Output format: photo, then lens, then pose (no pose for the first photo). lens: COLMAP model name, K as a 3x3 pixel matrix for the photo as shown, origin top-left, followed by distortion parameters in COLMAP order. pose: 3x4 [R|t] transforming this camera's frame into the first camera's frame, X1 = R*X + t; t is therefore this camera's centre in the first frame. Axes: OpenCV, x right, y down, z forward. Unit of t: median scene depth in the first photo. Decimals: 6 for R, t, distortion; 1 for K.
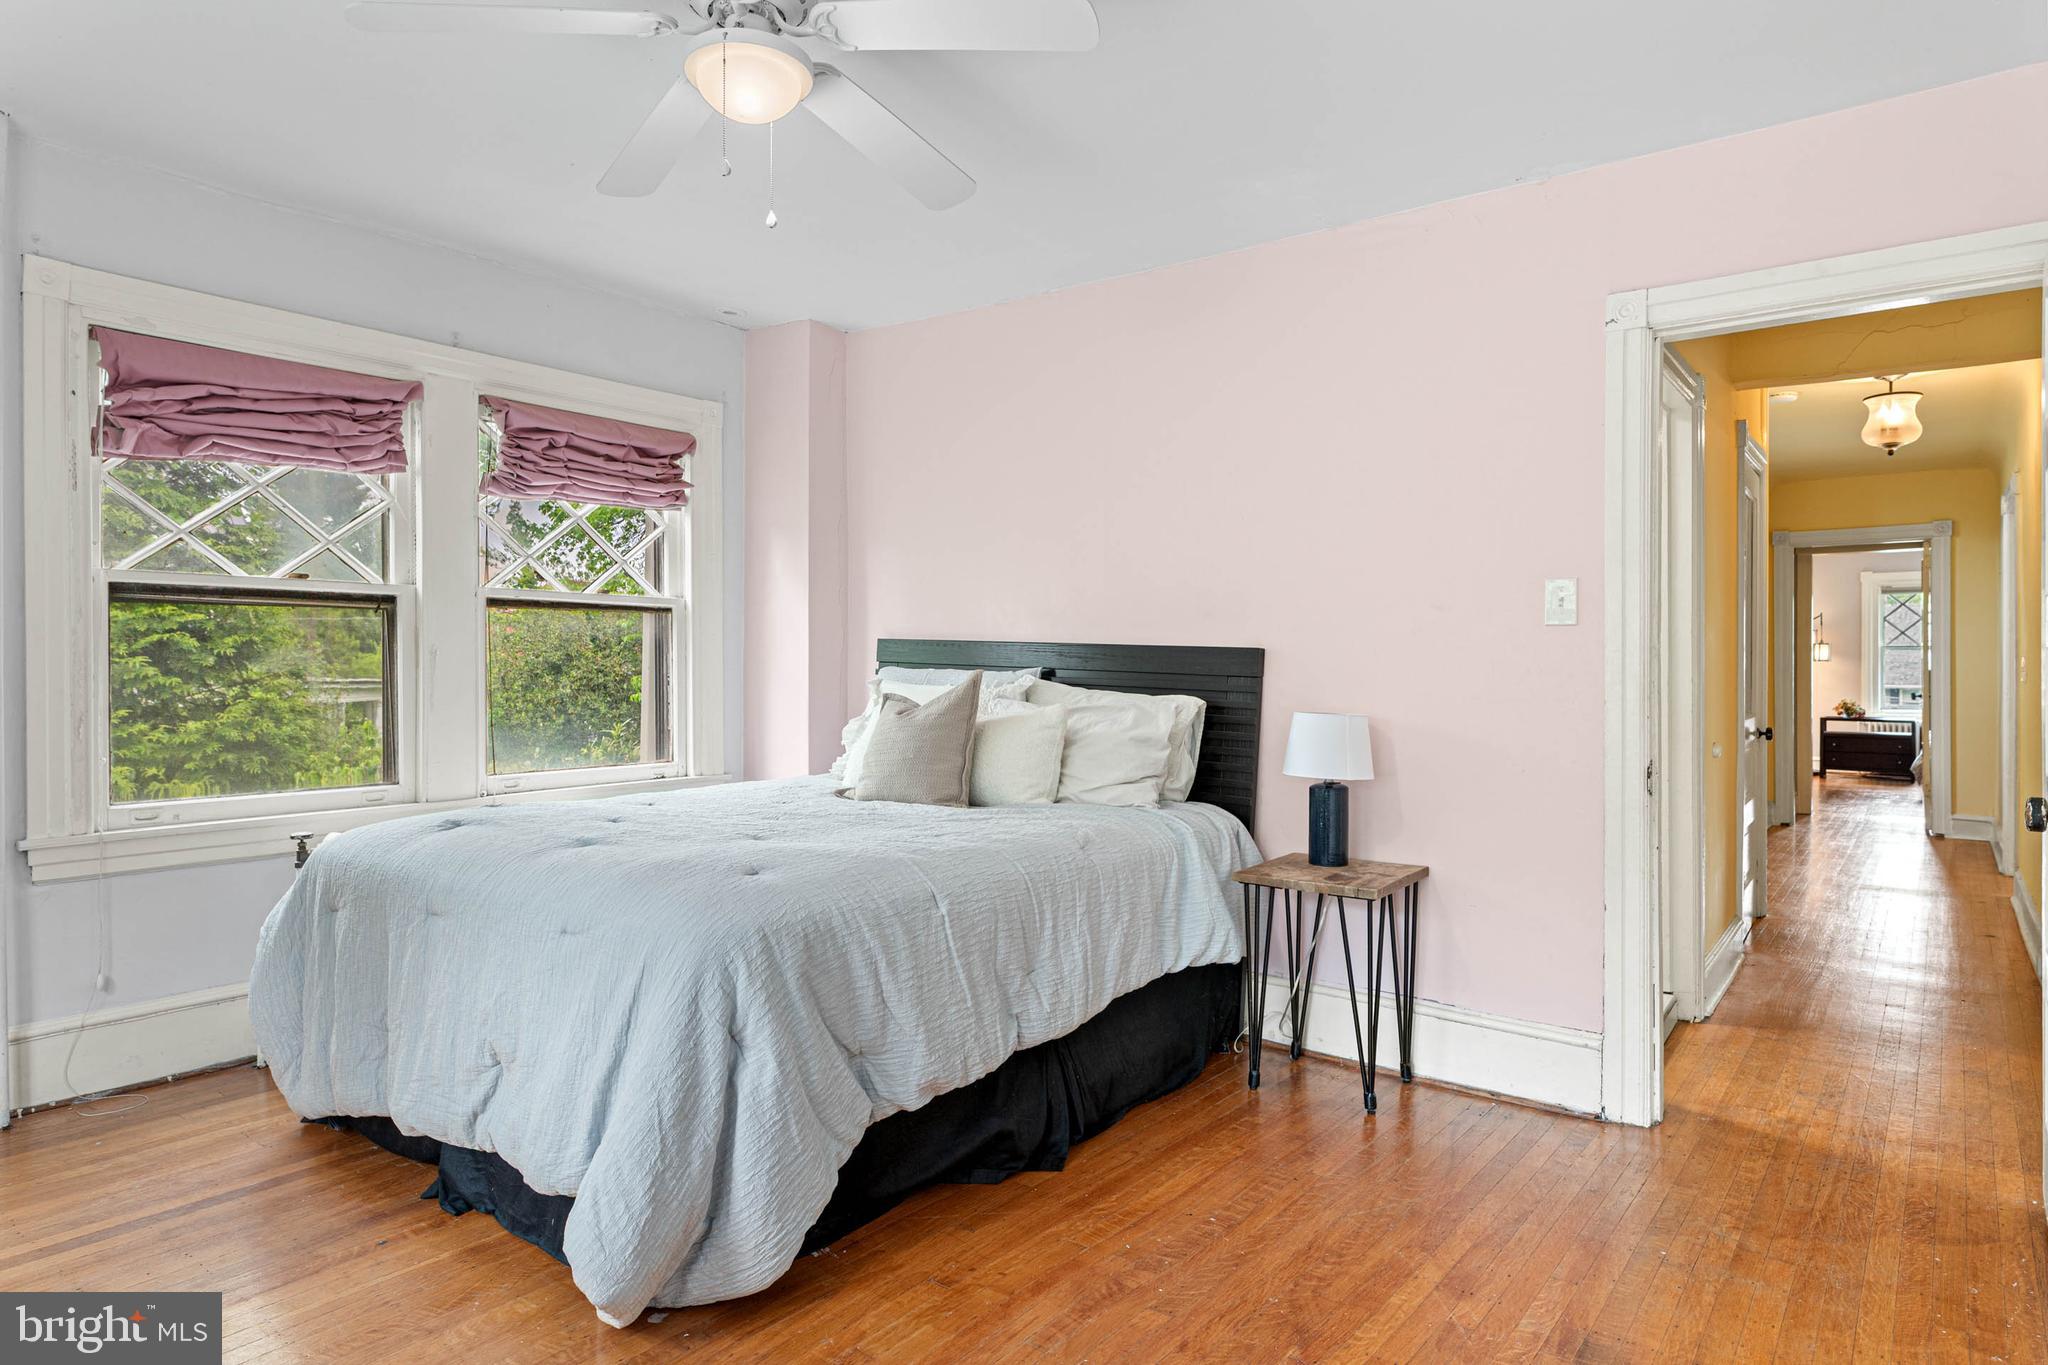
lens RADIAL K [[1191.8, 0, 1030.6], [0, 1191.8, 678.3], [0, 0, 1]] dist [-0.000638, -0.000088]
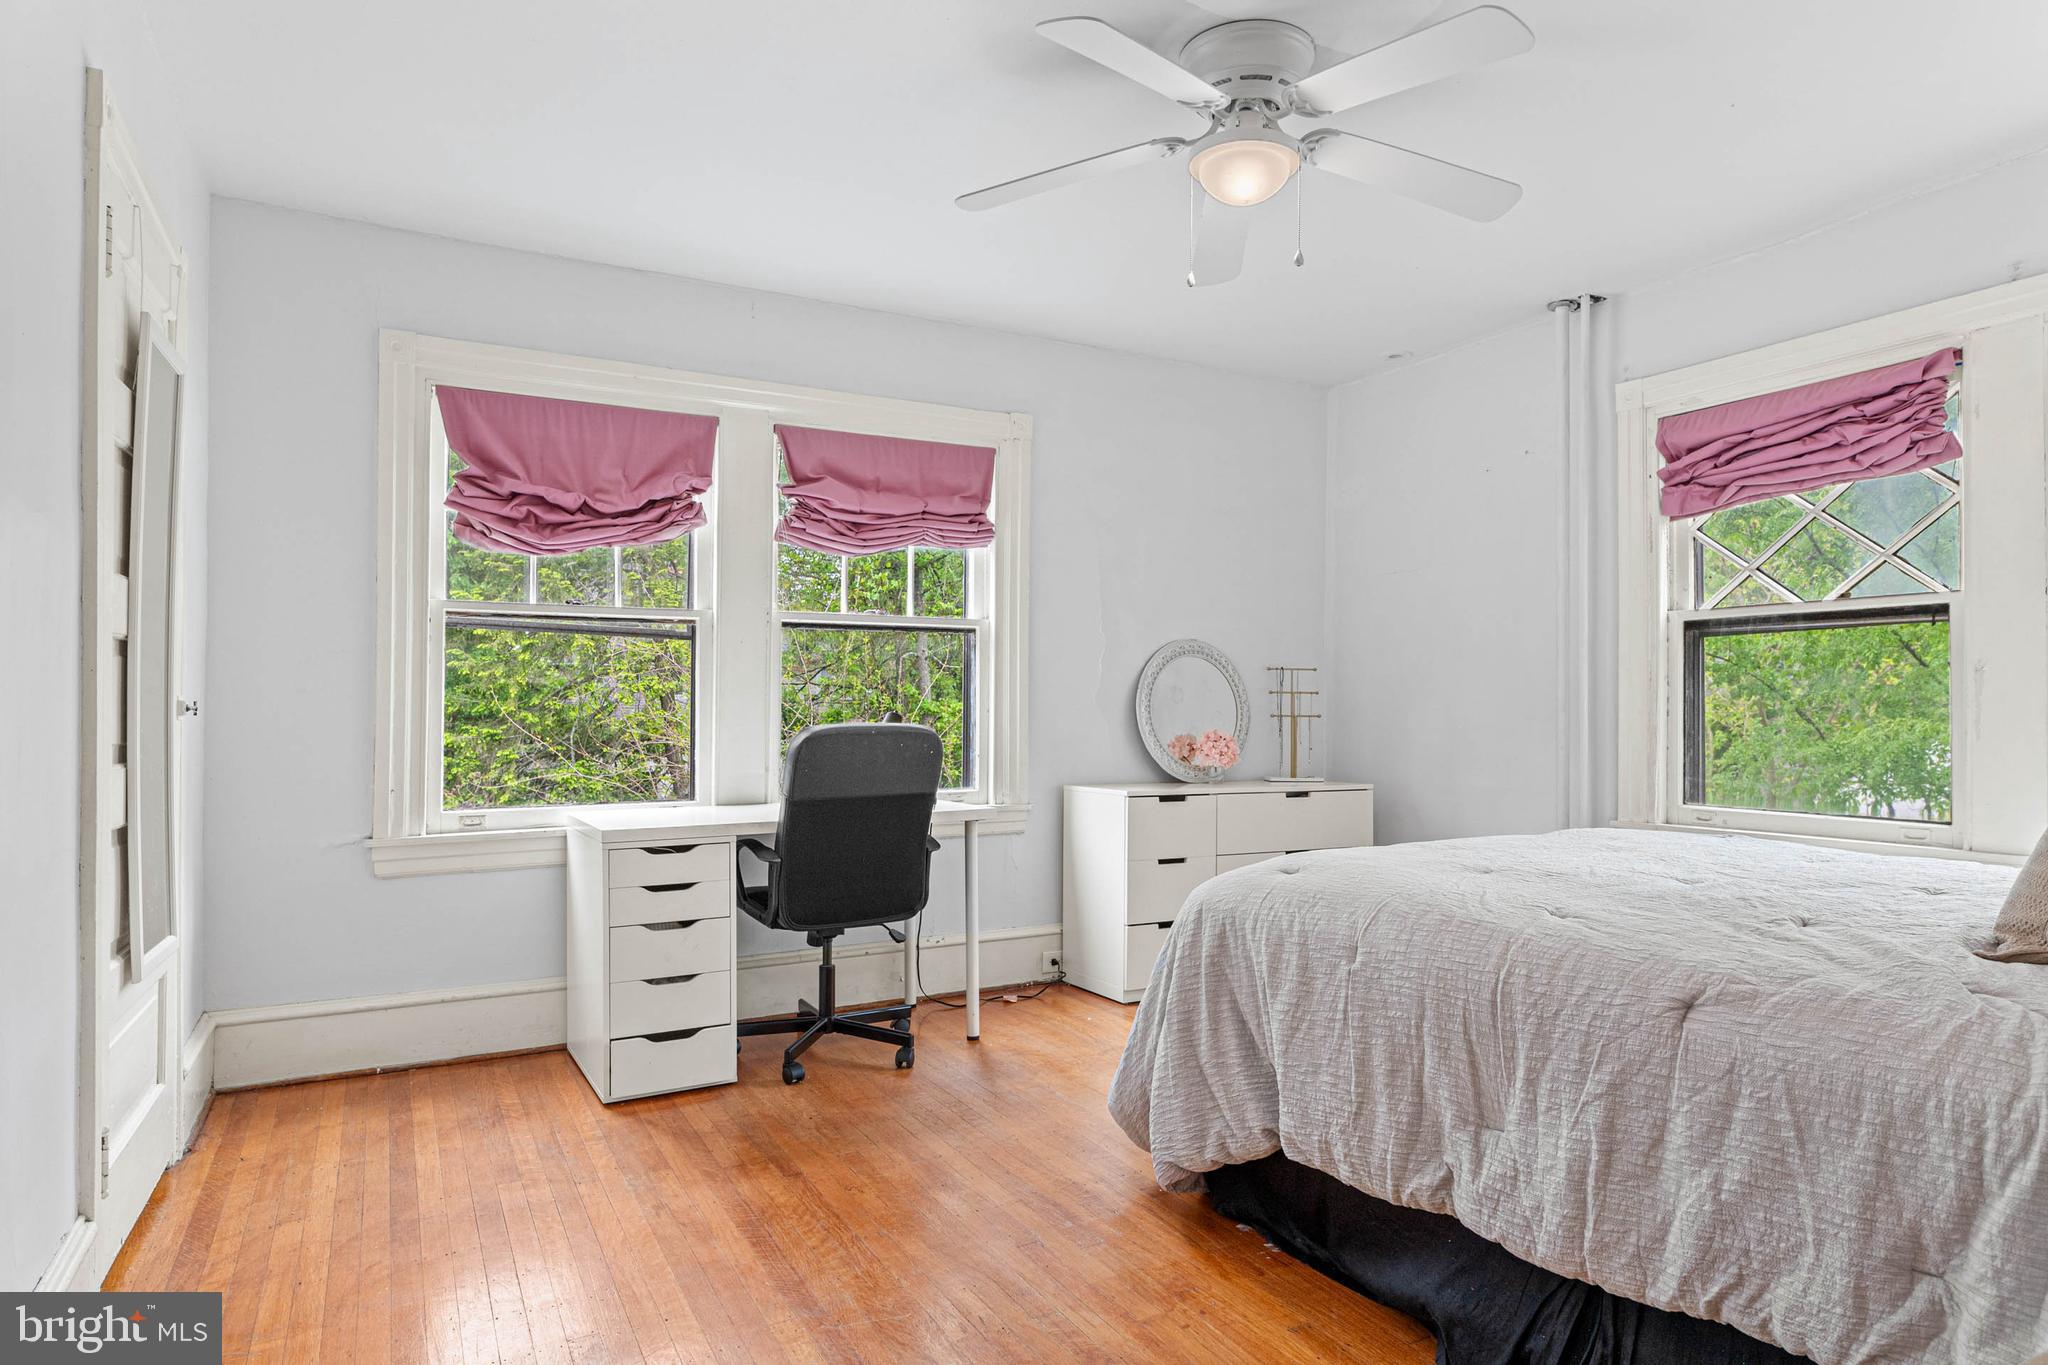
lens RADIAL K [[1191.8, 0, 1014.9], [0, 1191.8, 693.1], [0, 0, 1]] dist [-0.000638, -0.000088]
pose [[-0.422147, -0.011183, -0.906458, 0.919852], [-0.004445, 0.999937, -0.010266, 0.013031], [0.906516, -0.000305, -0.422171, 1.319014]]
